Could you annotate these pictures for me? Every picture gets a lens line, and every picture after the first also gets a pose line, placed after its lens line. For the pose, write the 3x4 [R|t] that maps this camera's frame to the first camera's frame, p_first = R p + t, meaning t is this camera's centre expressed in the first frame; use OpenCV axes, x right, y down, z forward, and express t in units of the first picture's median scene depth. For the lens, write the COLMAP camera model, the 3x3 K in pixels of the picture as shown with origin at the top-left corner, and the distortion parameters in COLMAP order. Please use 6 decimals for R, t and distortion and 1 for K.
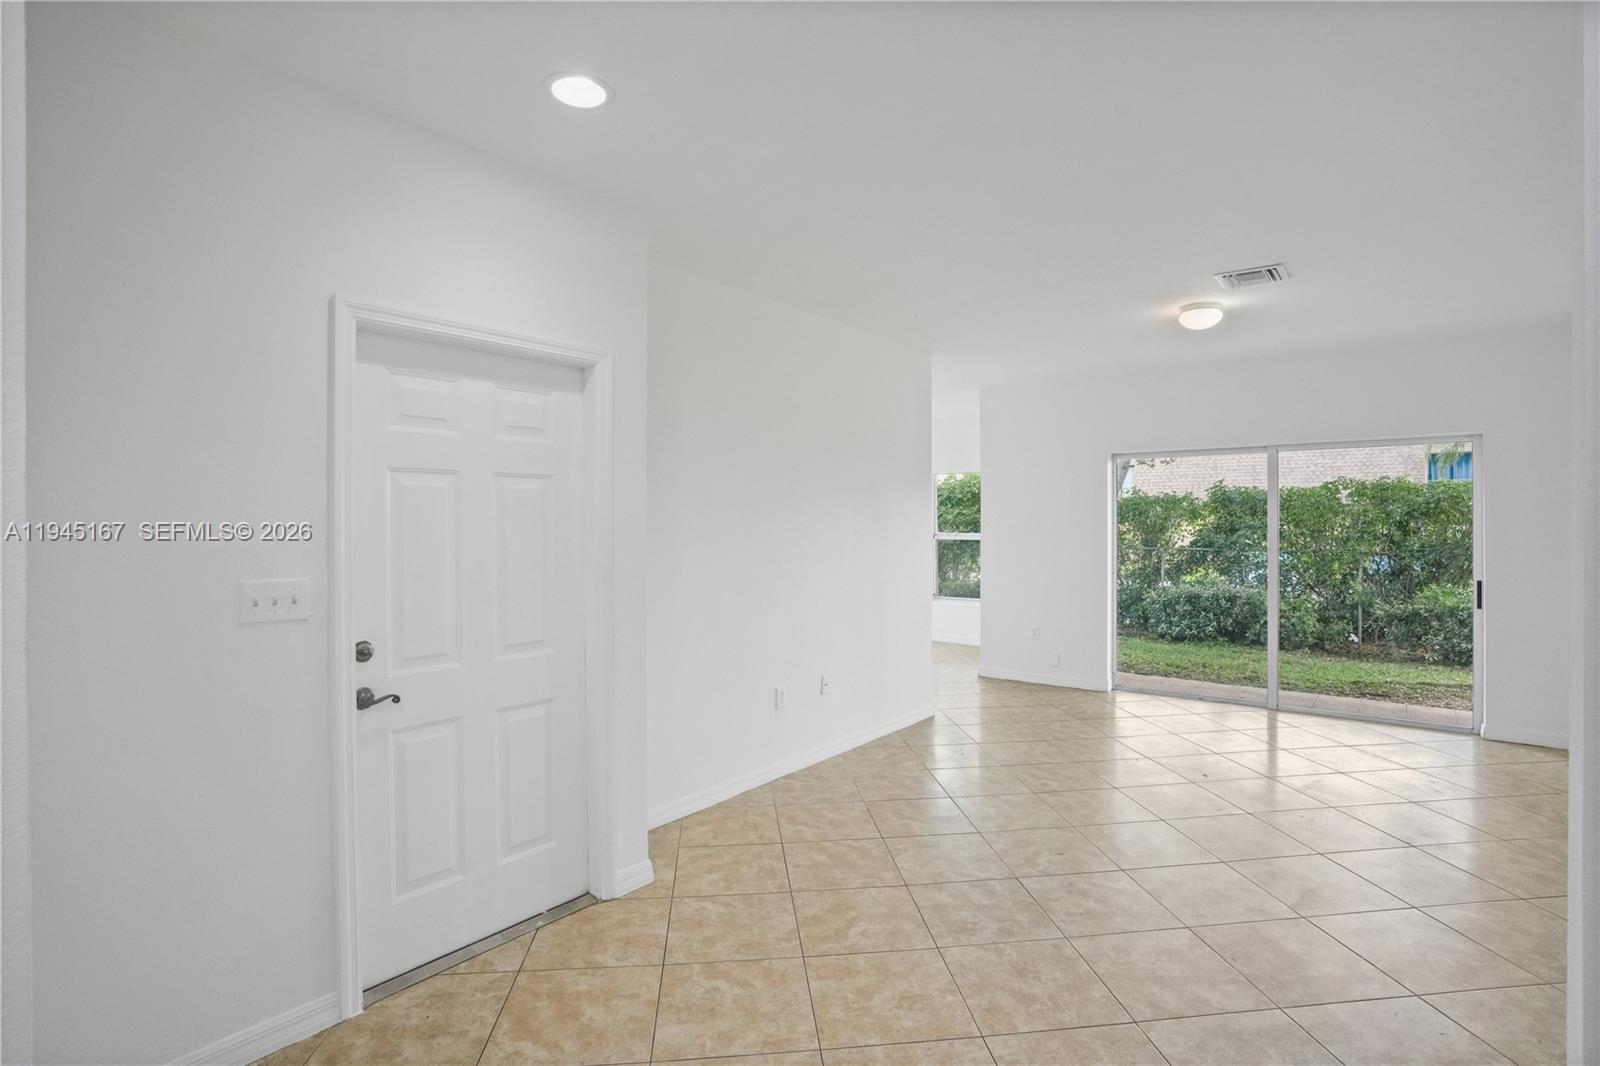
lens RADIAL K [[768.8, 0, 802.2], [0, 768.8, 525.5], [0, 0, 1]] dist [-0.036506, 0.000123]
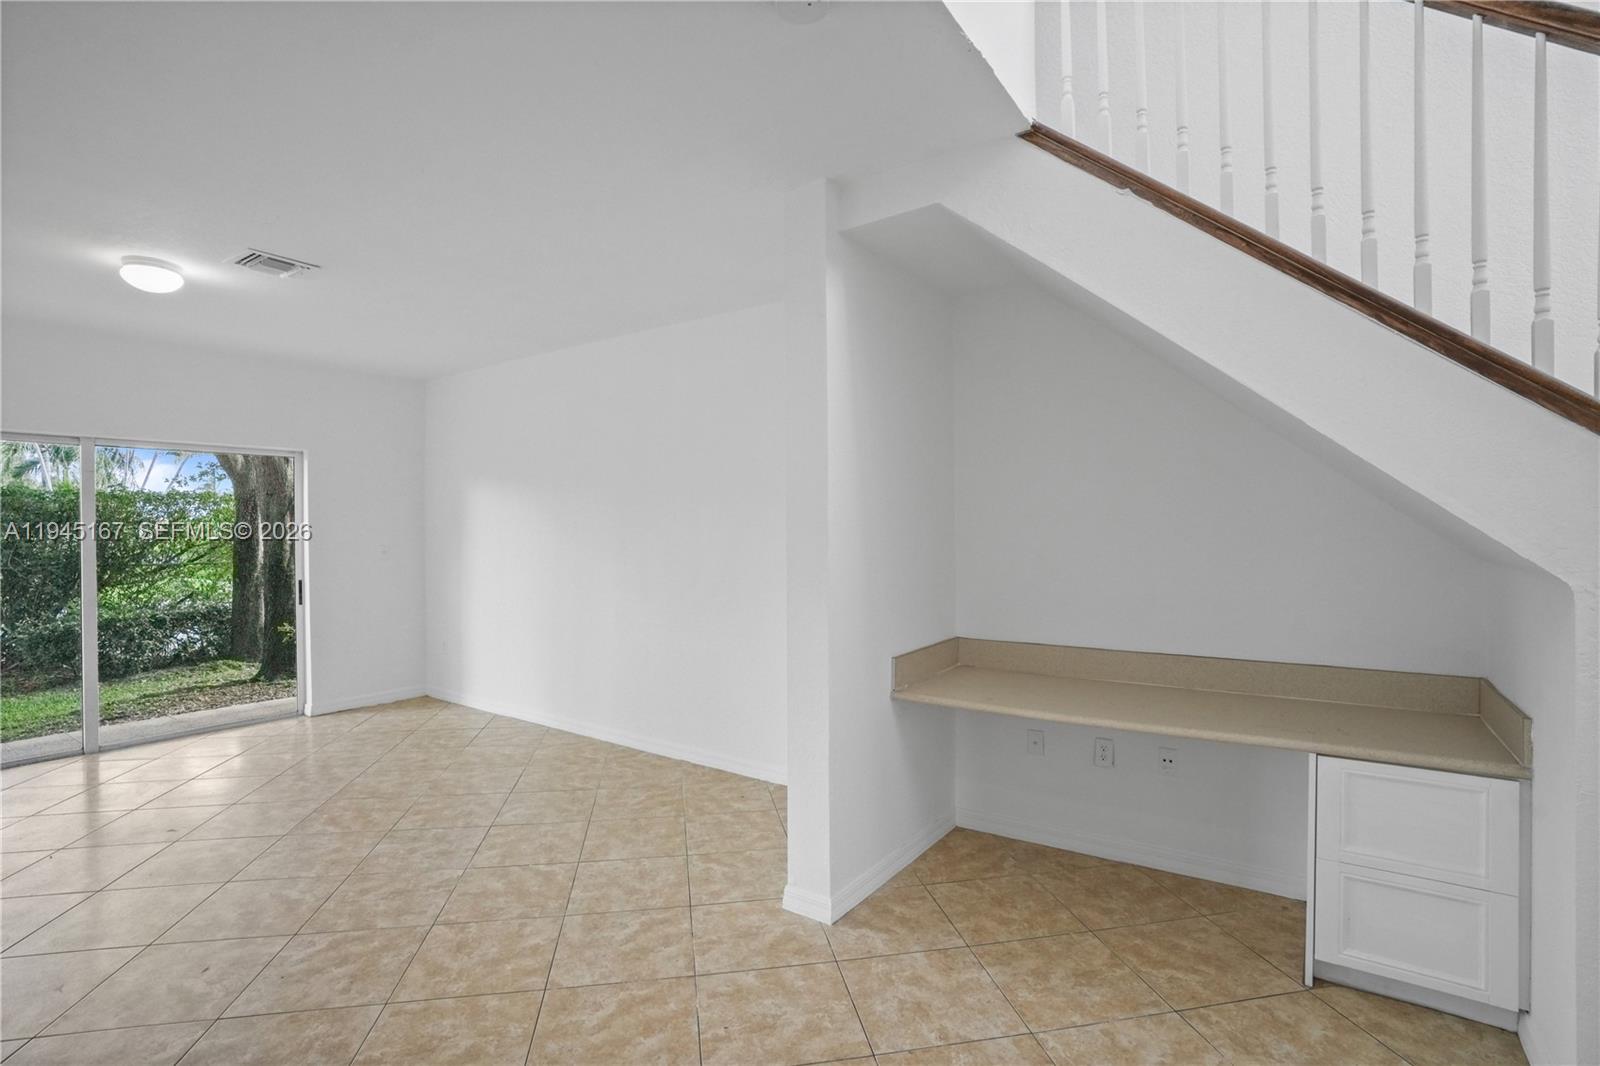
lens RADIAL K [[749.3, 0, 814.2], [0, 749.3, 530.7], [0, 0, 1]] dist [-0.068992, 0.028050]
pose [[-0.081713, -0.000413, 0.996656, -0.242252], [0.011867, 0.999929, 0.001387, 0.005571], [-0.996585, 0.011941, -0.081702, 0.273887]]
